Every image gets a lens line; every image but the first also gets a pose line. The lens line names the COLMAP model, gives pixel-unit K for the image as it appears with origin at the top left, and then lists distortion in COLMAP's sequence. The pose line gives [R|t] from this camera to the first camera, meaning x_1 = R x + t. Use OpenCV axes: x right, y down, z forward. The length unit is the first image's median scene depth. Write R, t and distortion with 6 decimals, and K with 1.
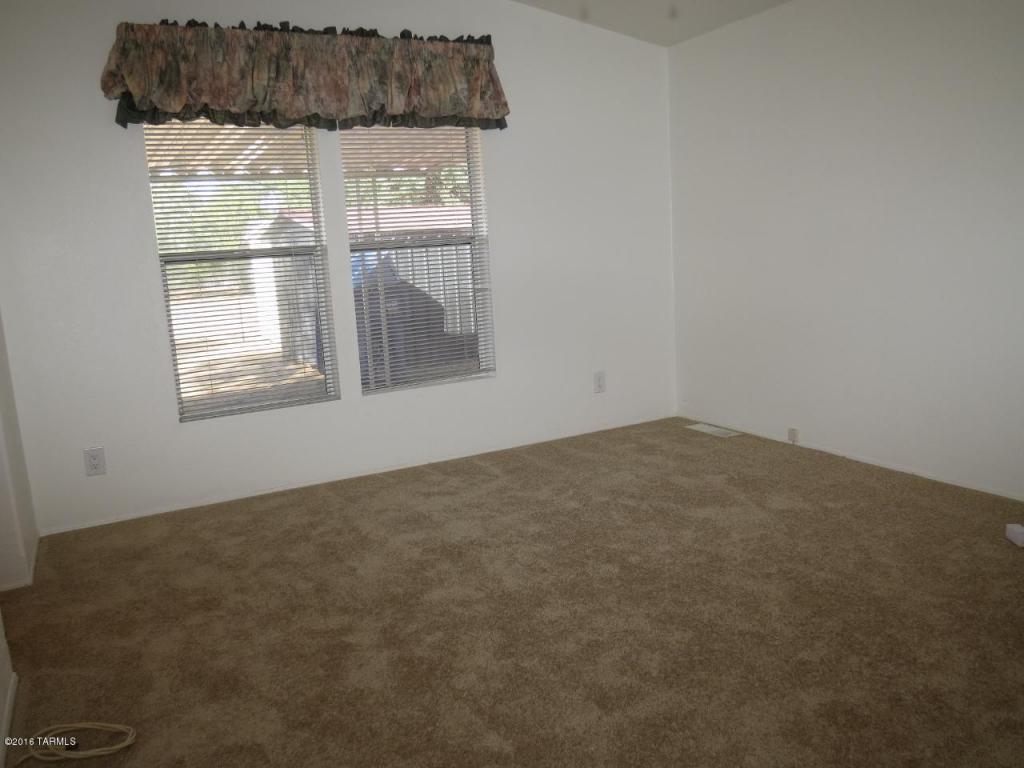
lens RADIAL K [[828.2, 0, 512.0], [0, 828.2, 384.0], [0, 0, 1]] dist [-0.000042, -0.003536]
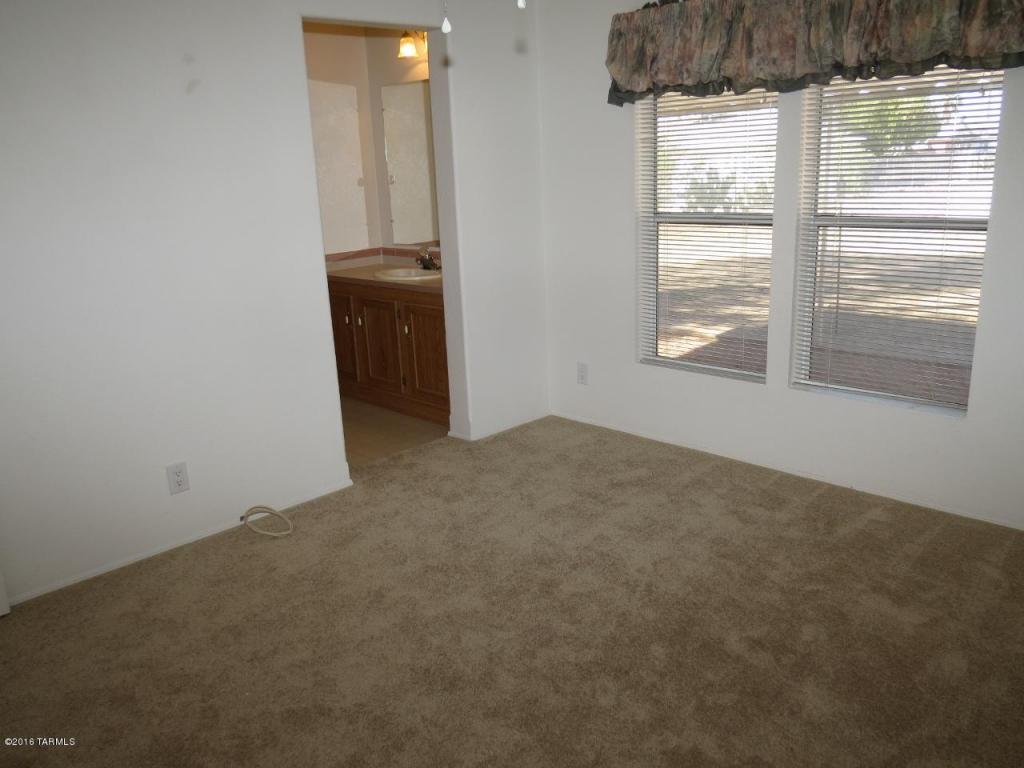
lens RADIAL K [[828.2, 0, 512.0], [0, 828.2, 384.0], [0, 0, 1]] dist [-0.000042, -0.003536]
pose [[0.289283, 0.296253, -0.910247, 0.626533], [-0.131784, 0.954175, 0.268669, -0.217129], [0.948129, 0.042234, 0.315068, 0.476765]]
